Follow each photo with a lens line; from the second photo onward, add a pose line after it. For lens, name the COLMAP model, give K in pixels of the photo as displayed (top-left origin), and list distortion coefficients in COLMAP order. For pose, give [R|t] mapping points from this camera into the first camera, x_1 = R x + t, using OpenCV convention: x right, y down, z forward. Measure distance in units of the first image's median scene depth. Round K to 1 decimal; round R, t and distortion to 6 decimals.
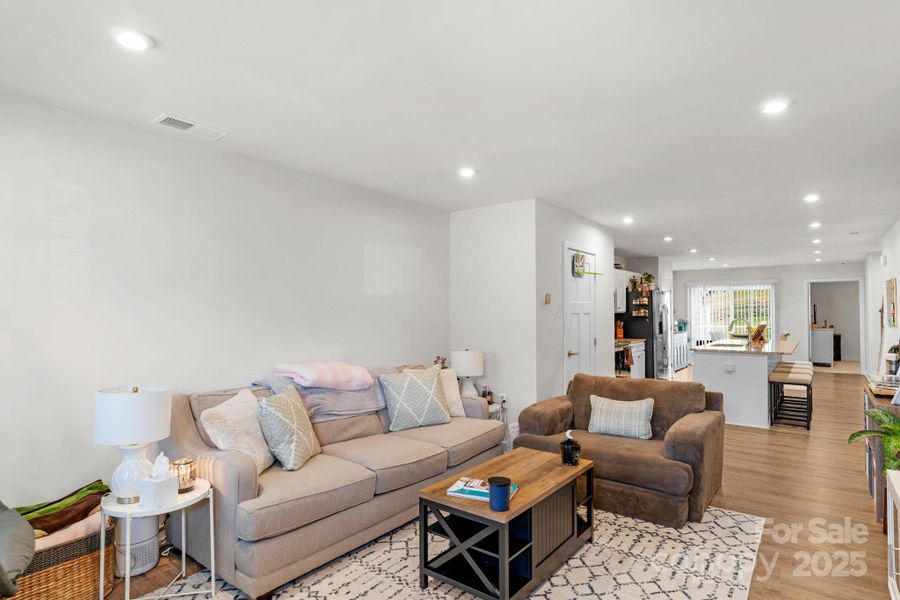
lens RADIAL K [[464.5, 0, 445.6], [0, 464.5, 304.5], [0, 0, 1]] dist [-0.001875, 0.001028]
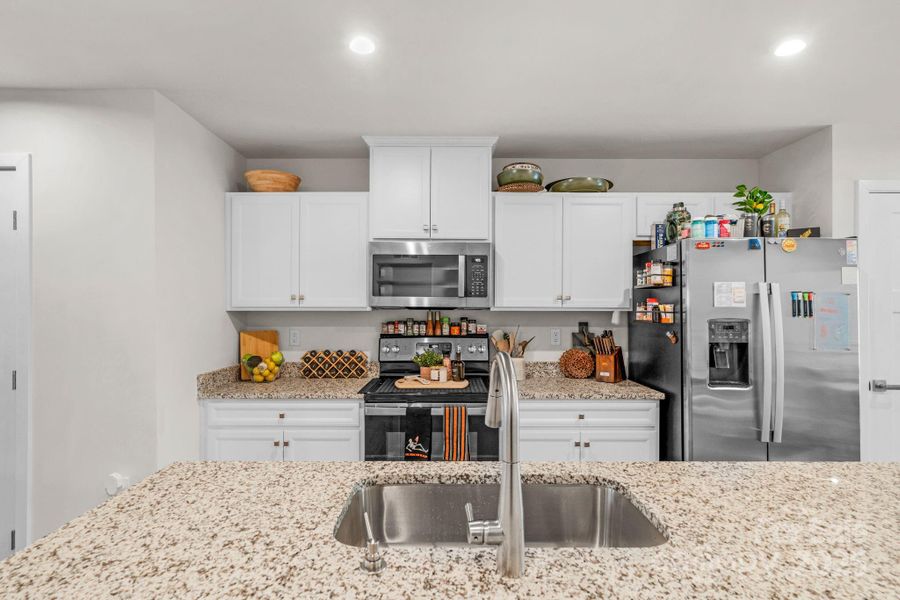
lens RADIAL K [[439.4, 0, 449.5], [0, 439.4, 307.2], [0, 0, 1]] dist [-0.005773, 0.000226]
pose [[0.634385, 0.005618, -0.772997, 1.293196], [0.007406, 0.999884, 0.013345, 0.021821], [0.772982, -0.014190, 0.634269, 1.582379]]
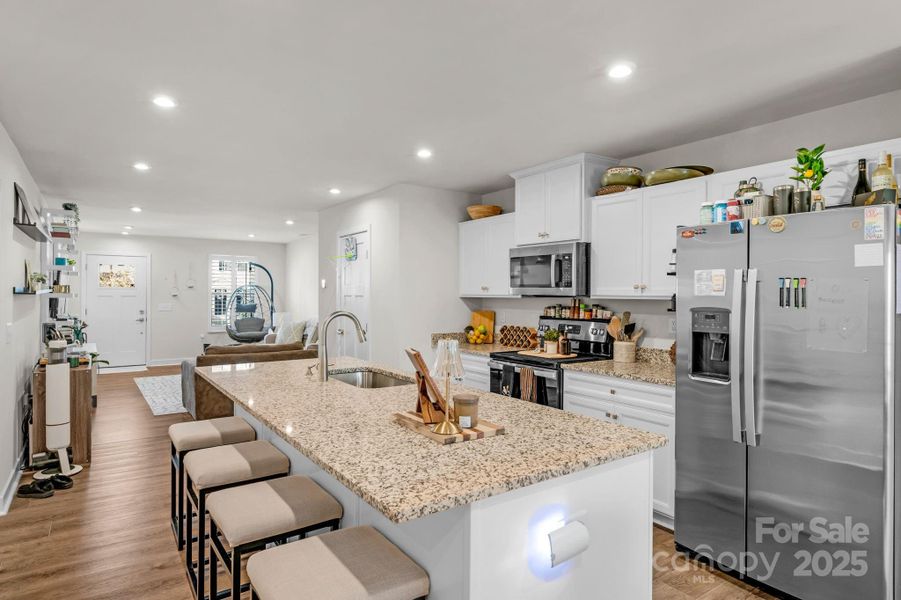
lens RADIAL K [[526.9, 0, 446.3], [0, 526.9, 299.7], [0, 0, 1]] dist [0.002457, -0.002149]
pose [[-0.288976, 0.014722, -0.957223, 1.868549], [0.014262, 0.999837, 0.011072, 0.025216], [0.957230, -0.010452, -0.289139, 2.157311]]
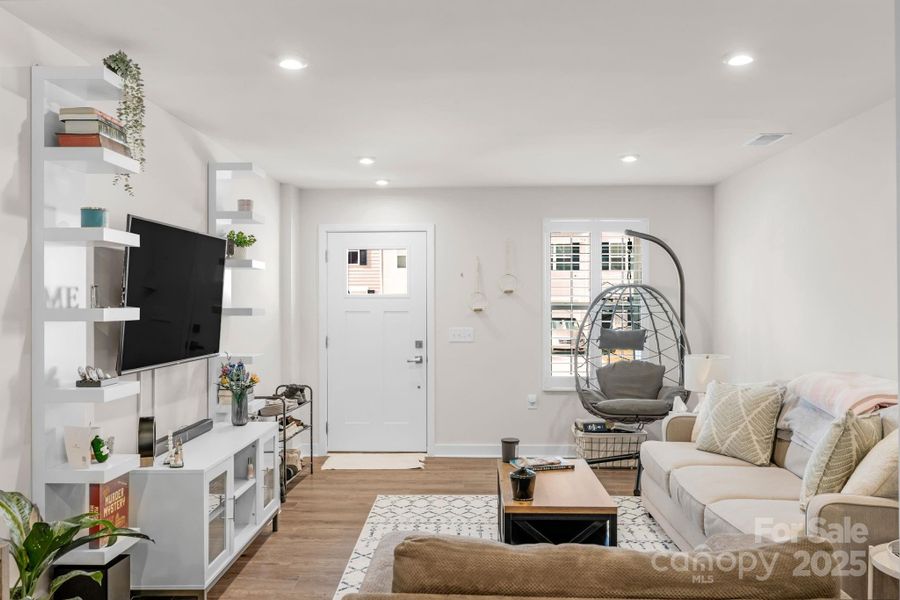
lens RADIAL K [[713.1, 0, 450.1], [0, 713.1, 301.5], [0, 0, 1]] dist [0.015471, -0.000251]
pose [[-0.799274, 0.003073, -0.600959, 0.855727], [0.017078, 0.999699, -0.017602, 0.021218], [0.600724, -0.024332, -0.799086, 1.444923]]
